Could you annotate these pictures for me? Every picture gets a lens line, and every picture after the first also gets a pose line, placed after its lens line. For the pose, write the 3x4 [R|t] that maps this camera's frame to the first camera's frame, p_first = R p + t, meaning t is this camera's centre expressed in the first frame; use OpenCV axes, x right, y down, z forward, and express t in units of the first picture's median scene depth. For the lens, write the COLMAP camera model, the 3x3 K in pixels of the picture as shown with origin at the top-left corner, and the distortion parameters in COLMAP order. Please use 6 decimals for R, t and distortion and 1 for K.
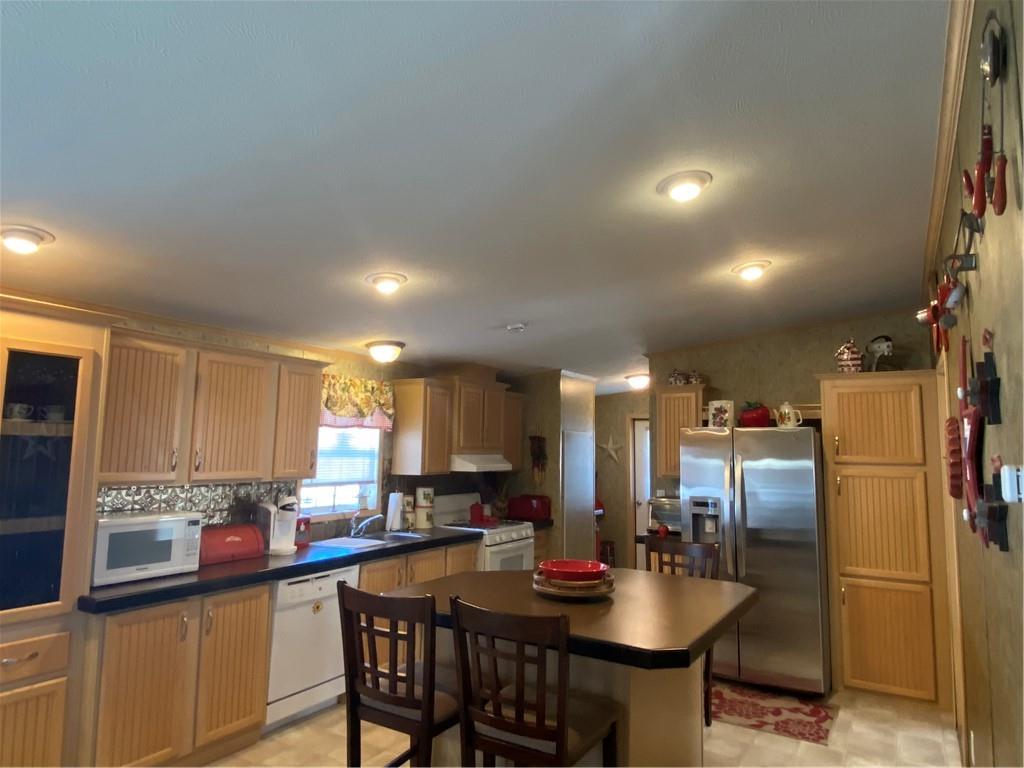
lens RADIAL K [[620.4, 0, 516.1], [0, 620.4, 384.7], [0, 0, 1]] dist [-0.000305, -0.000567]
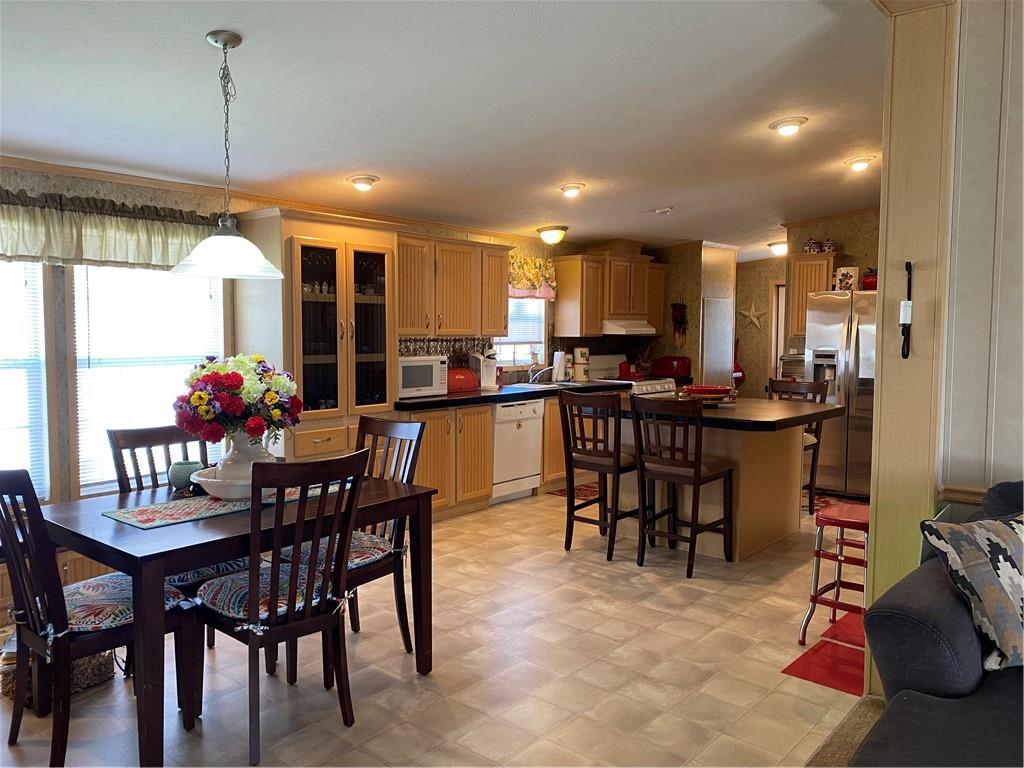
lens RADIAL K [[760.2, 0, 505.9], [0, 760.2, 376.4], [0, 0, 1]] dist [0.099820, -0.140471]
pose [[0.983778, 0.001021, -0.179387, -0.030530], [0.028770, 0.986141, 0.163394, -0.024924], [0.177068, -0.165904, 0.970115, -0.495060]]
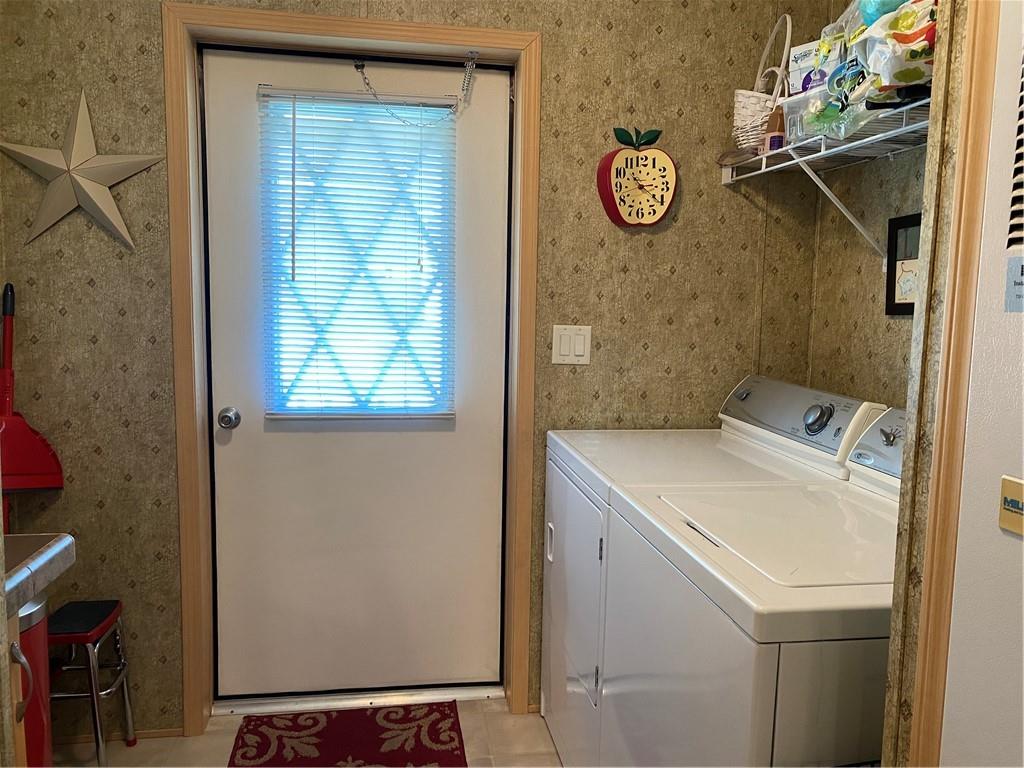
lens RADIAL K [[760.2, 0, 505.9], [0, 760.2, 376.4], [0, 0, 1]] dist [0.099820, -0.140471]
pose [[0.764082, -0.065742, 0.641761, 0.151483], [-0.082469, 0.976678, 0.198239, 0.176696], [-0.639826, -0.204396, 0.740841, 1.179885]]
